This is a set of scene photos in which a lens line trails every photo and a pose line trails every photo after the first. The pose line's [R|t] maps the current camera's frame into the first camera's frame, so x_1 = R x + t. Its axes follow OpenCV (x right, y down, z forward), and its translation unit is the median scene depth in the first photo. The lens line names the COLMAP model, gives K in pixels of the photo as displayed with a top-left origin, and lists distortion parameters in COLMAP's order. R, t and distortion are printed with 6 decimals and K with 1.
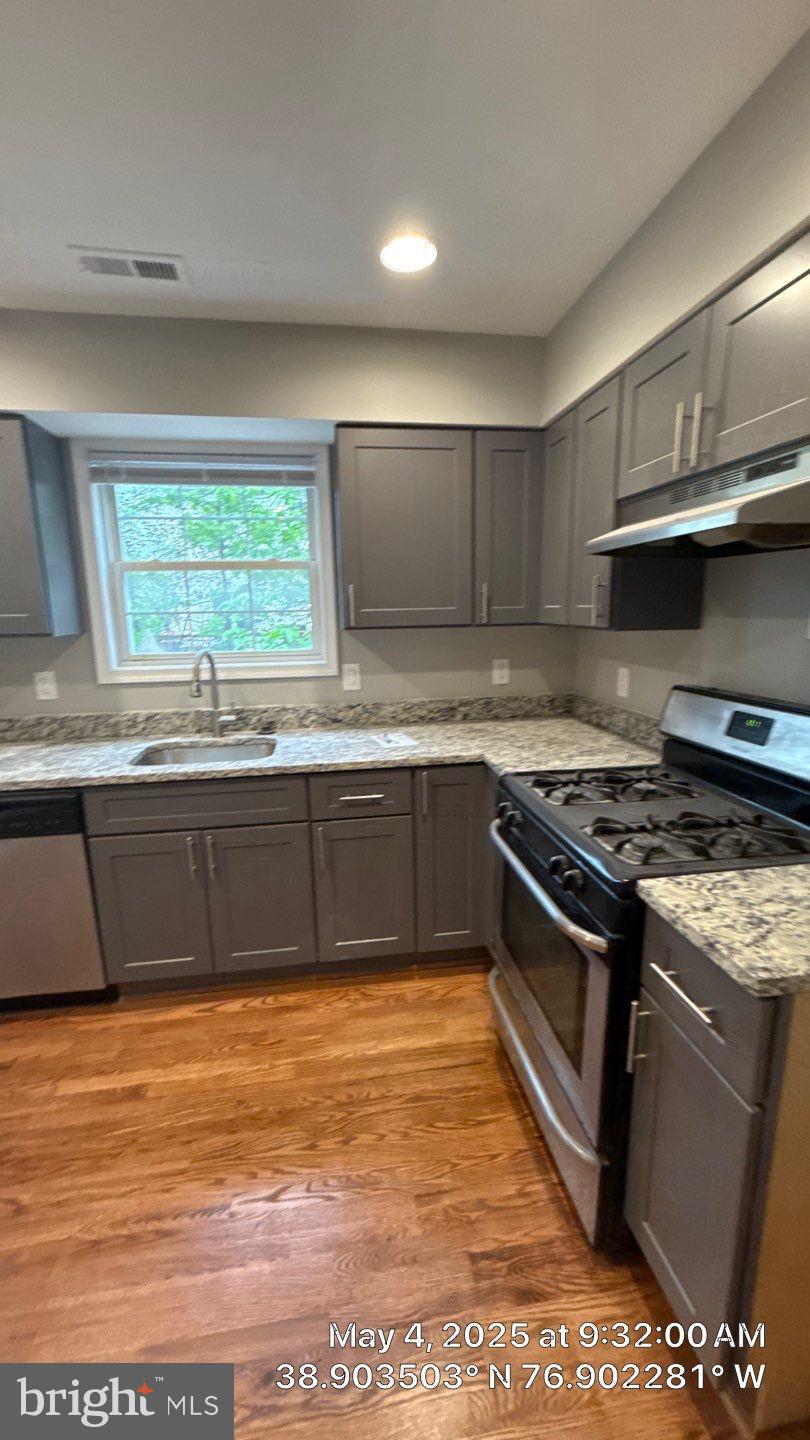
lens RADIAL K [[573.5, 0, 405.9], [0, 573.5, 720.8], [0, 0, 1]] dist [-0.000262, -0.000371]
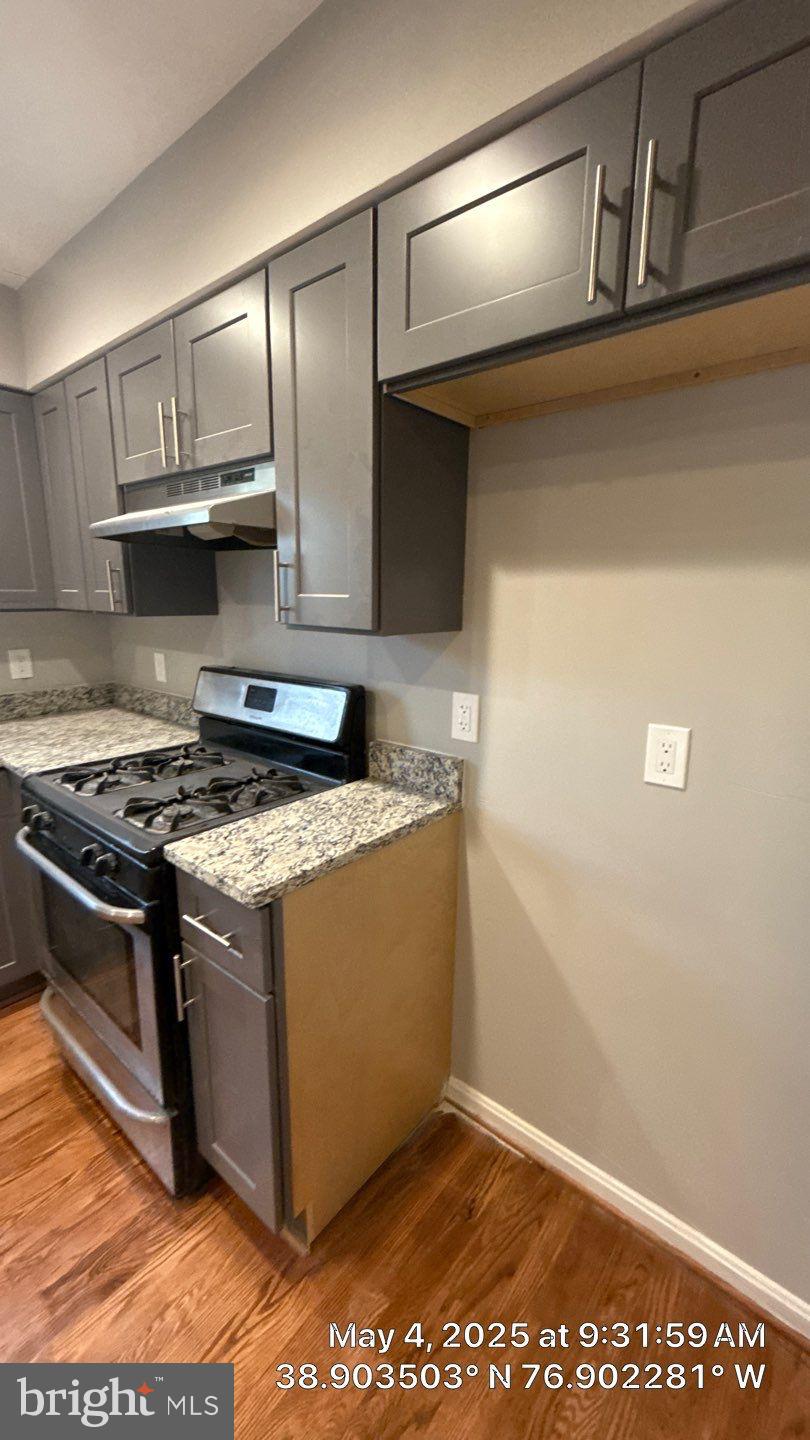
lens RADIAL K [[573.5, 0, 405.9], [0, 573.5, 720.8], [0, 0, 1]] dist [-0.000262, -0.000371]
pose [[0.751543, -0.118862, 0.648887, 0.060030], [0.105611, 0.992625, 0.059508, 0.022141], [-0.651175, 0.023807, 0.758554, -0.101682]]
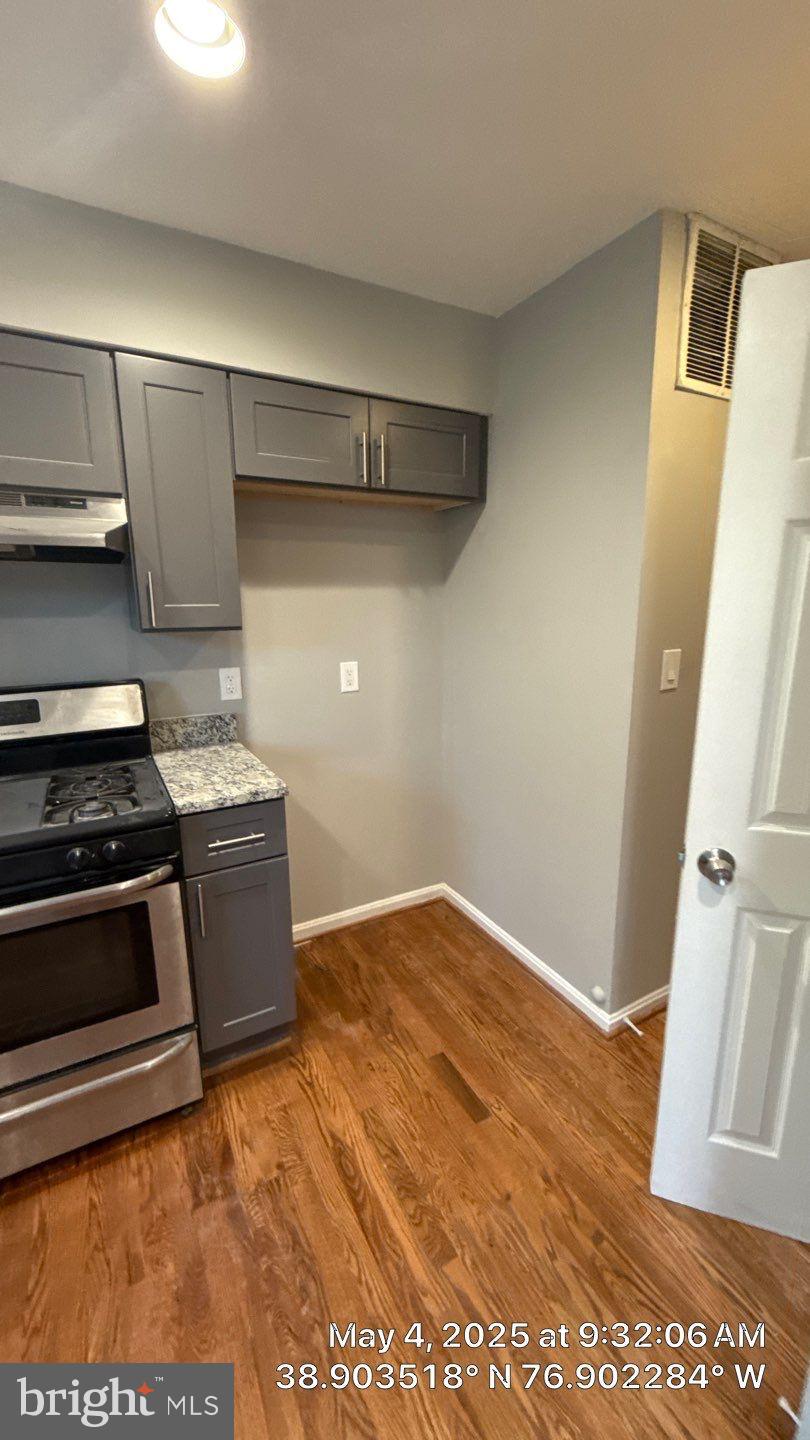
lens RADIAL K [[573.5, 0, 405.9], [0, 573.5, 720.8], [0, 0, 1]] dist [-0.000262, -0.000371]
pose [[-0.343314, -0.181275, 0.921561, -0.828215], [0.194434, 0.946225, 0.258560, -0.131552], [-0.918875, 0.267950, -0.289606, 0.683548]]
